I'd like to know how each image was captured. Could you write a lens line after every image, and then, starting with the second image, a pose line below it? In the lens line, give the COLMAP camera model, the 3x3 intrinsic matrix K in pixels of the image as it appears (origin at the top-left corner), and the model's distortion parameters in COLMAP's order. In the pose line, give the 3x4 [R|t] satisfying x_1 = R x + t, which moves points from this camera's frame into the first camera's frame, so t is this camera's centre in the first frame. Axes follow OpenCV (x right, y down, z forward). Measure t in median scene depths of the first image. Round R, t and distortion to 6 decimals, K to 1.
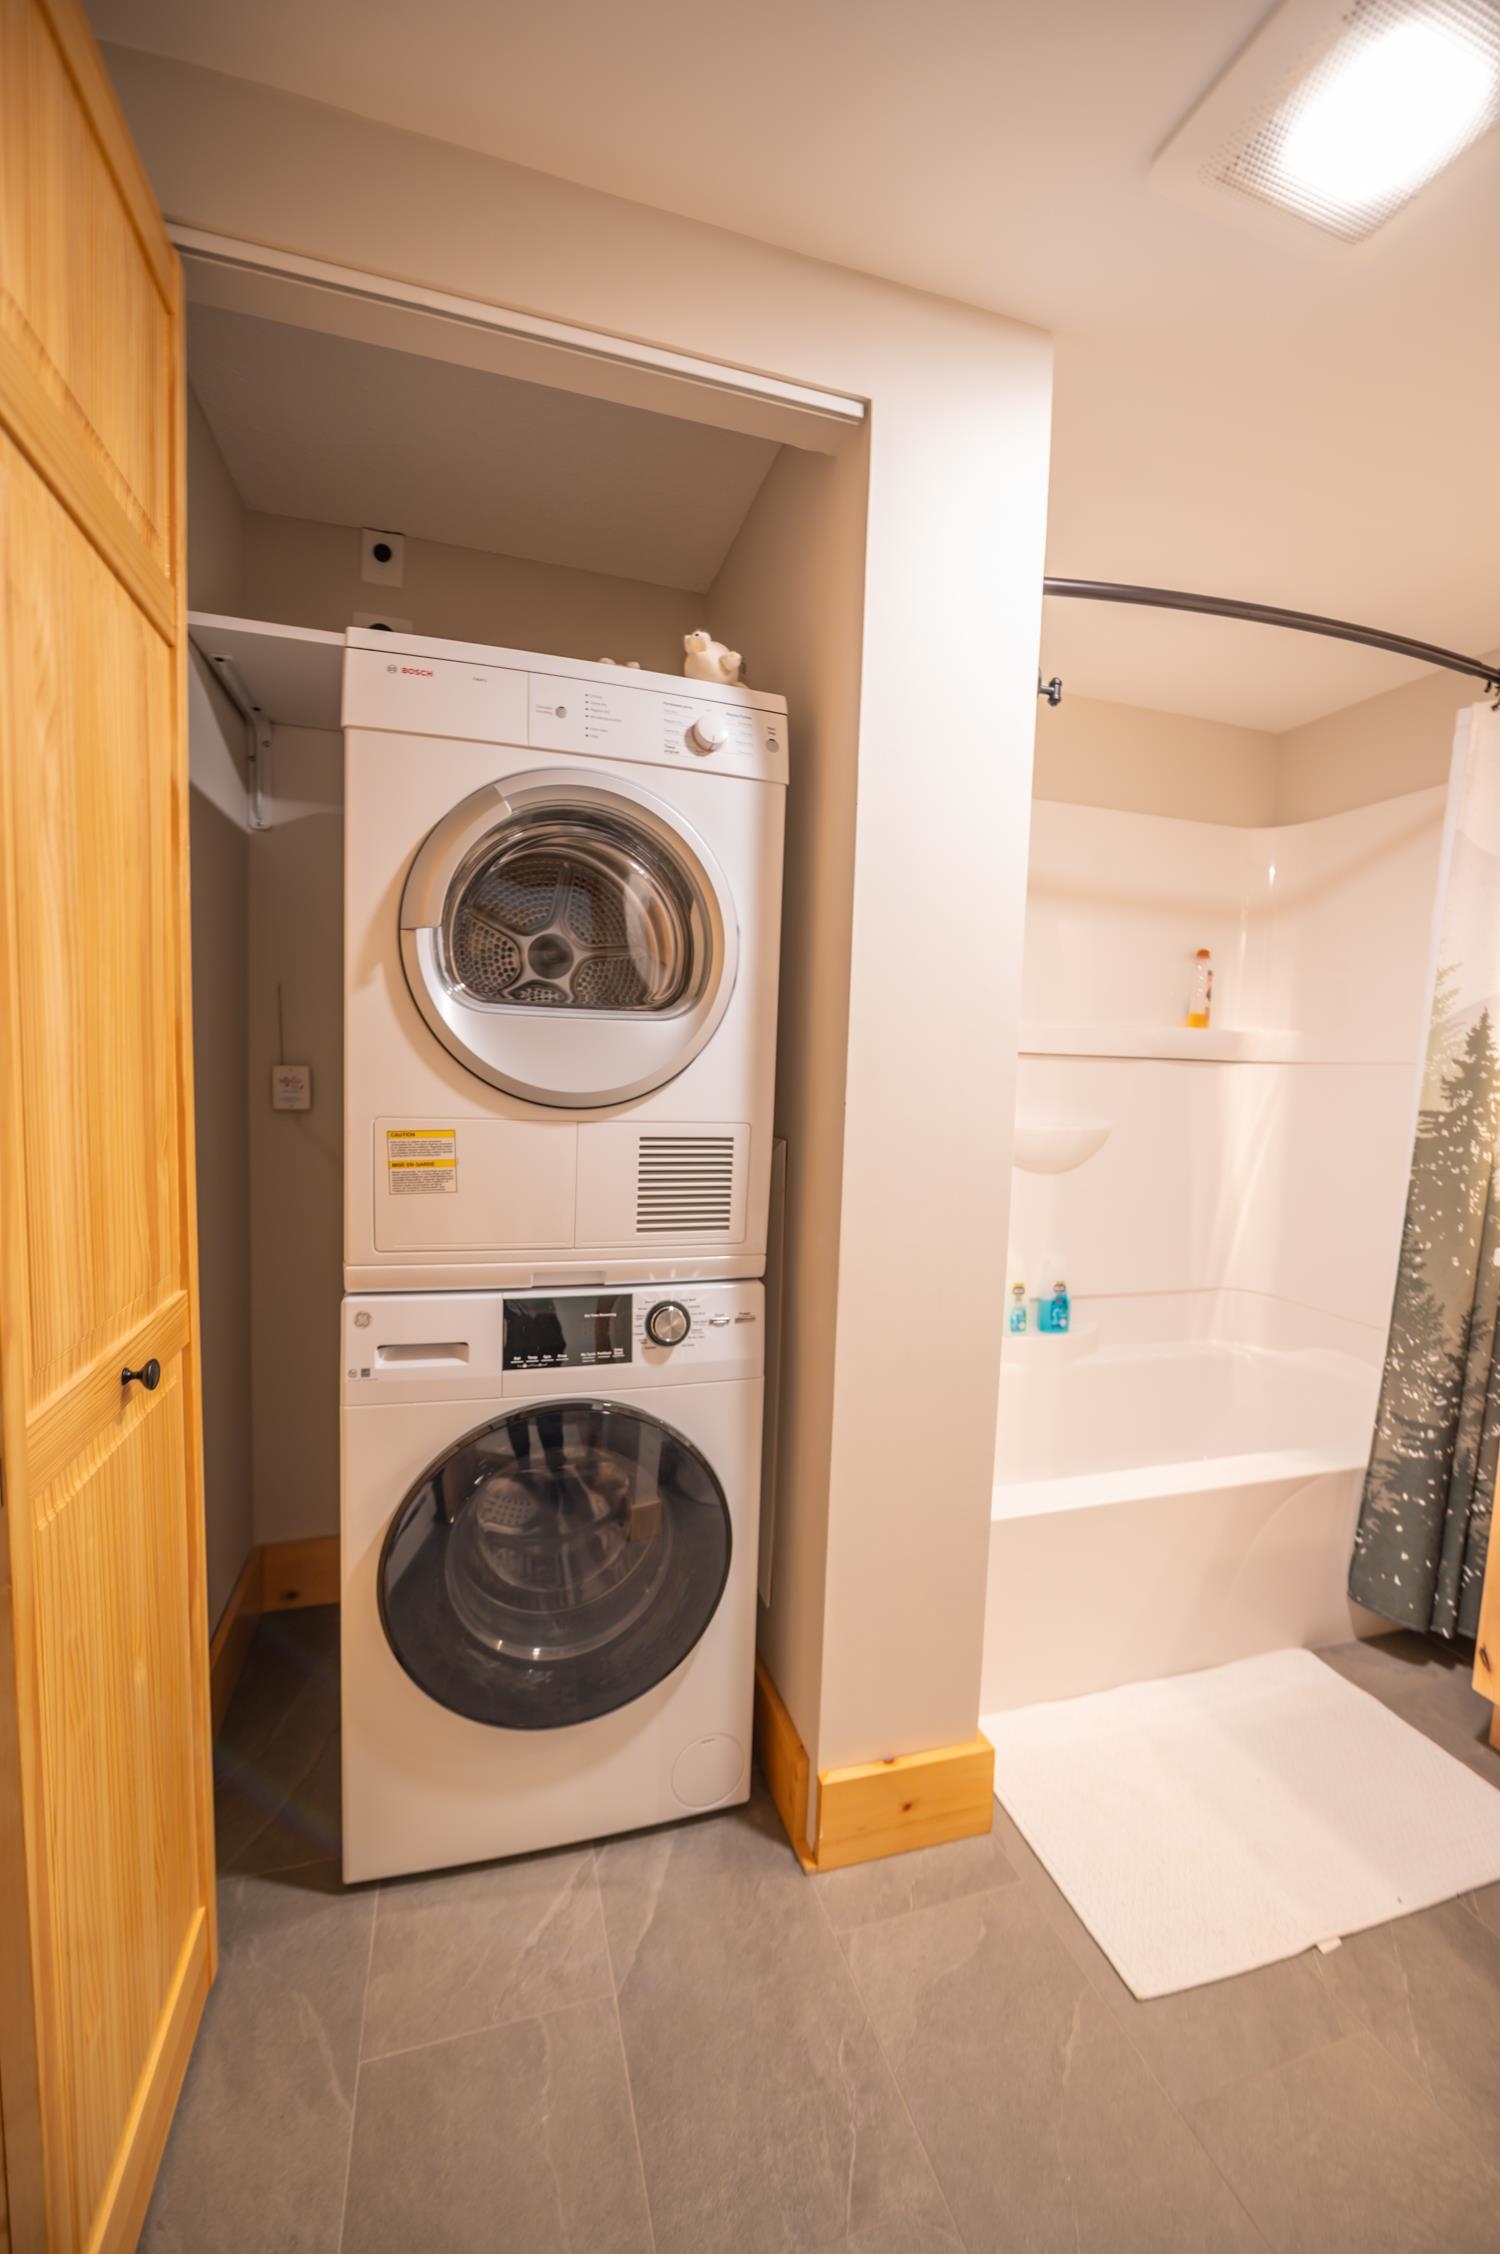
lens RADIAL K [[891.6, 0, 750.6], [0, 891.6, 1129.9], [0, 0, 1]] dist [-0.008503, -0.001299]
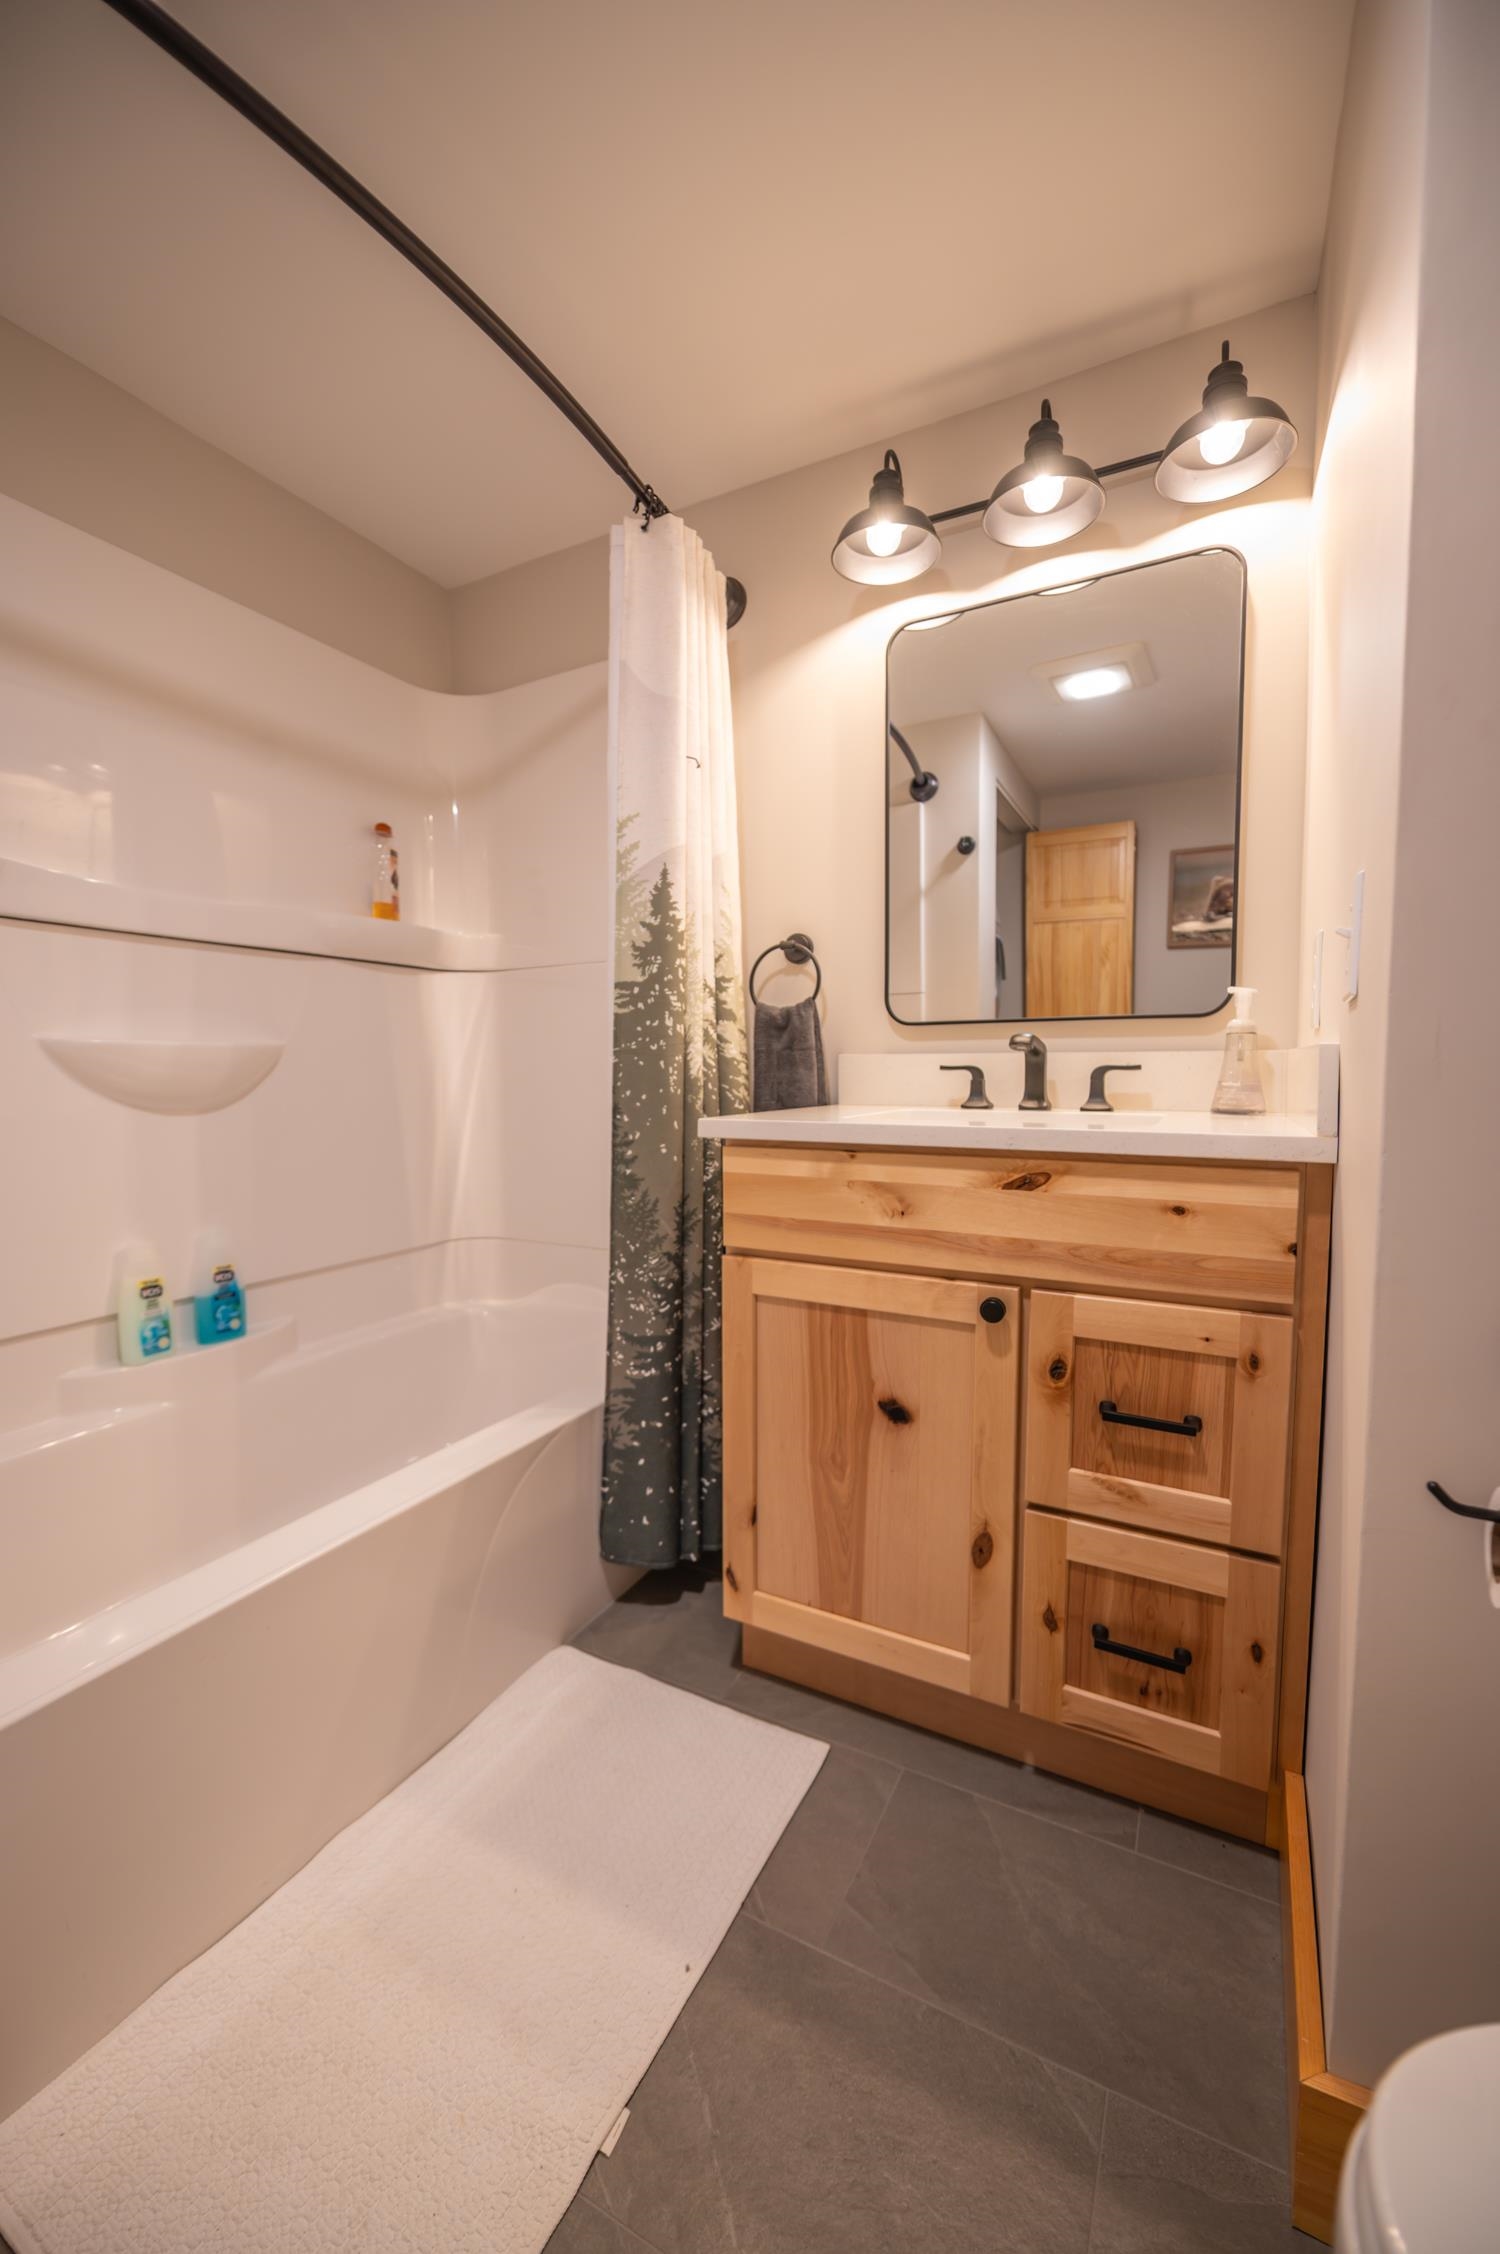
lens RADIAL K [[891.6, 0, 750.1], [0, 891.6, 1123.7], [0, 0, 1]] dist [-0.008503, -0.001299]
pose [[0.708684, -0.082327, 0.700707, 0.220621], [0.086920, 0.995791, 0.029087, 0.101525], [-0.700152, 0.040291, 0.712856, 0.285117]]
